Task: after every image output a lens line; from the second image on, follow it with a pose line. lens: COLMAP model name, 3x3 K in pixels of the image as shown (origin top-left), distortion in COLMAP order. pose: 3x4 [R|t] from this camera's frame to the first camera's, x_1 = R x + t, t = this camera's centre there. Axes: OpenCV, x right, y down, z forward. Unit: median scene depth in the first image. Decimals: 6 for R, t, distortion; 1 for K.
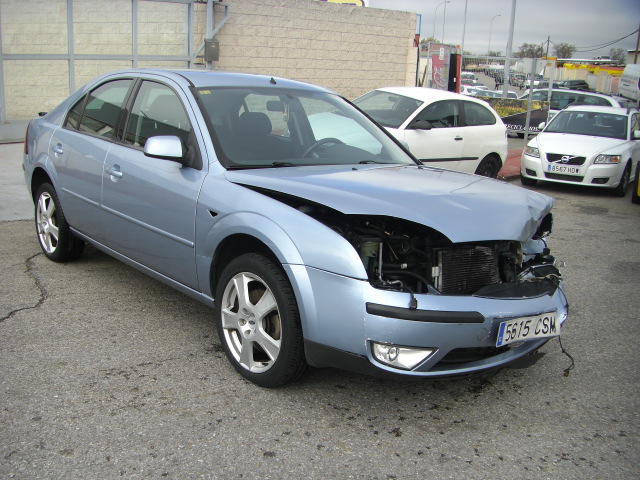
lens RADIAL K [[715.2, 0, 285.7], [0, 715.2, 268.8], [0, 0, 1]] dist [-0.167612, 0.000000]
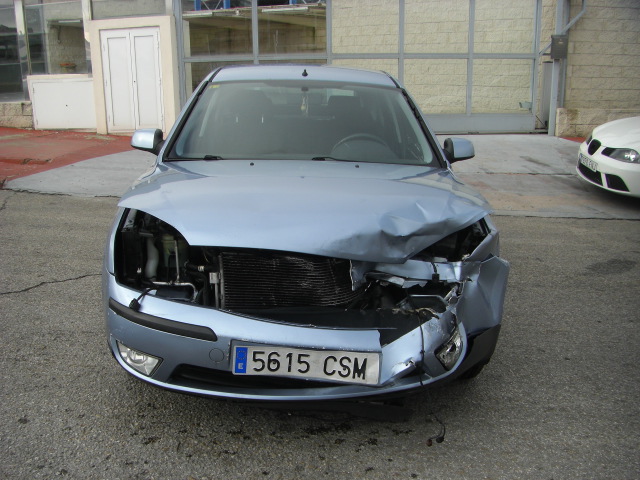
lens RADIAL K [[715.2, 0, 315.7], [0, 715.2, 243.8], [0, 0, 1]] dist [-0.167612, 0.000000]
pose [[0.812516, 0.098443, -0.574567, 0.777200], [-0.119365, 0.992850, 0.001311, -0.051884], [0.570588, 0.067518, 0.818456, 0.315140]]
